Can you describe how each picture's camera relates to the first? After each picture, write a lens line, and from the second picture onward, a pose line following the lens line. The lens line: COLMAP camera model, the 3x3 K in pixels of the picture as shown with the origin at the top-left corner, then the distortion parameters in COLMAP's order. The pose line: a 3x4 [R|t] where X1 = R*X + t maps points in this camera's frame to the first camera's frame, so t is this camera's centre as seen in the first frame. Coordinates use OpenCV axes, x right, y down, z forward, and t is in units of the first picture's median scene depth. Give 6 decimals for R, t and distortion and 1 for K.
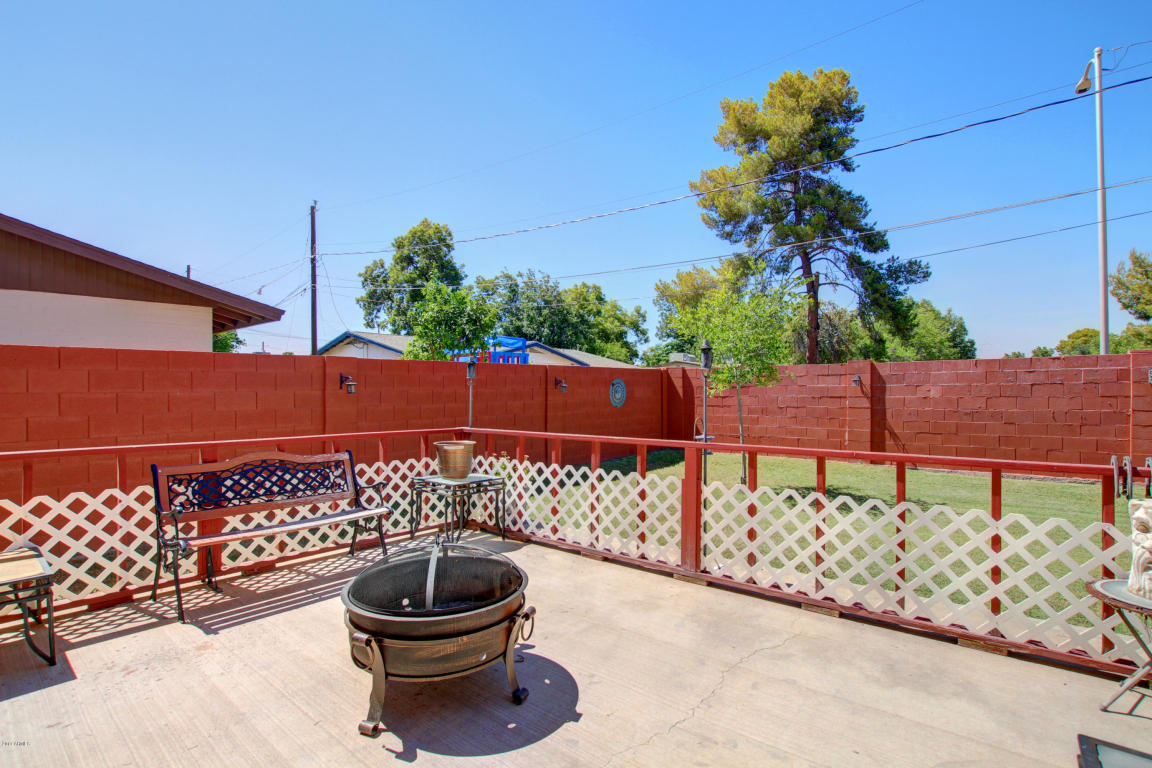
lens RADIAL K [[536.4, 0, 577.6], [0, 536.4, 389.6], [0, 0, 1]] dist [-0.001316, -0.000047]
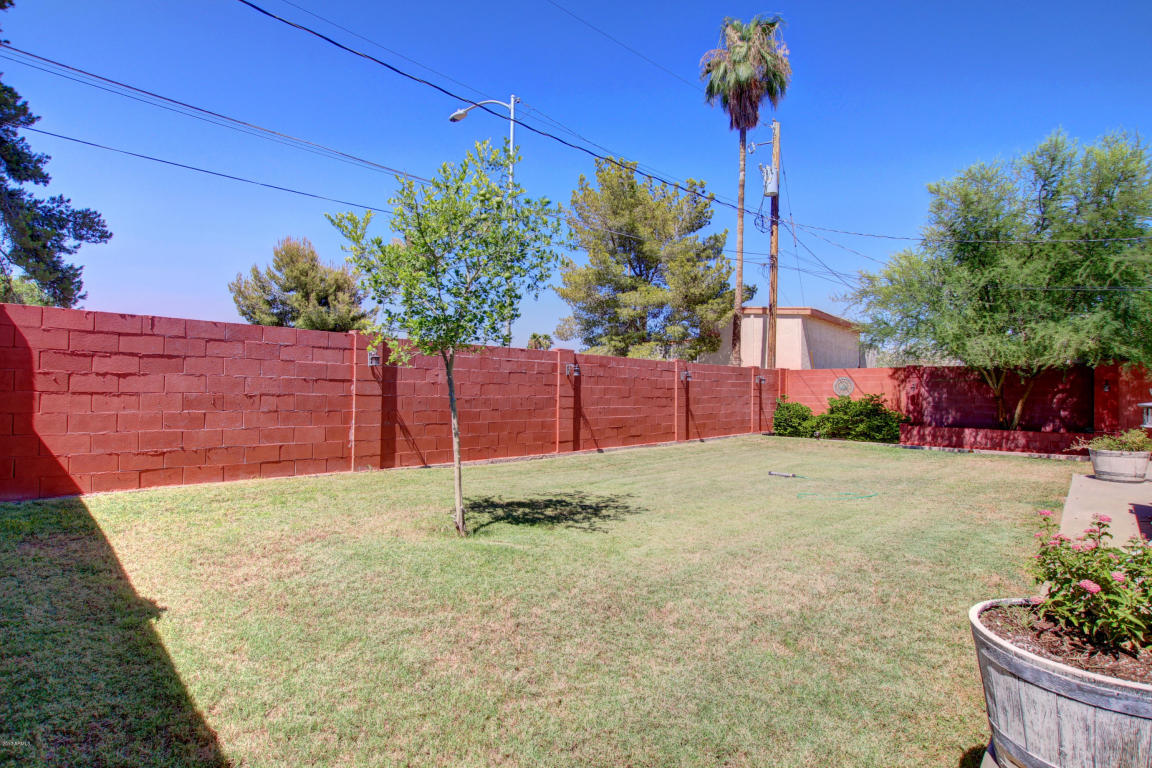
lens RADIAL K [[536.4, 0, 577.1], [0, 536.4, 390.3], [0, 0, 1]] dist [-0.001316, -0.000047]
pose [[0.115797, 0.011244, 0.993209, -0.170996], [-0.021534, 0.999729, -0.008807, 0.026166], [-0.993039, -0.020368, 0.116008, 0.601898]]
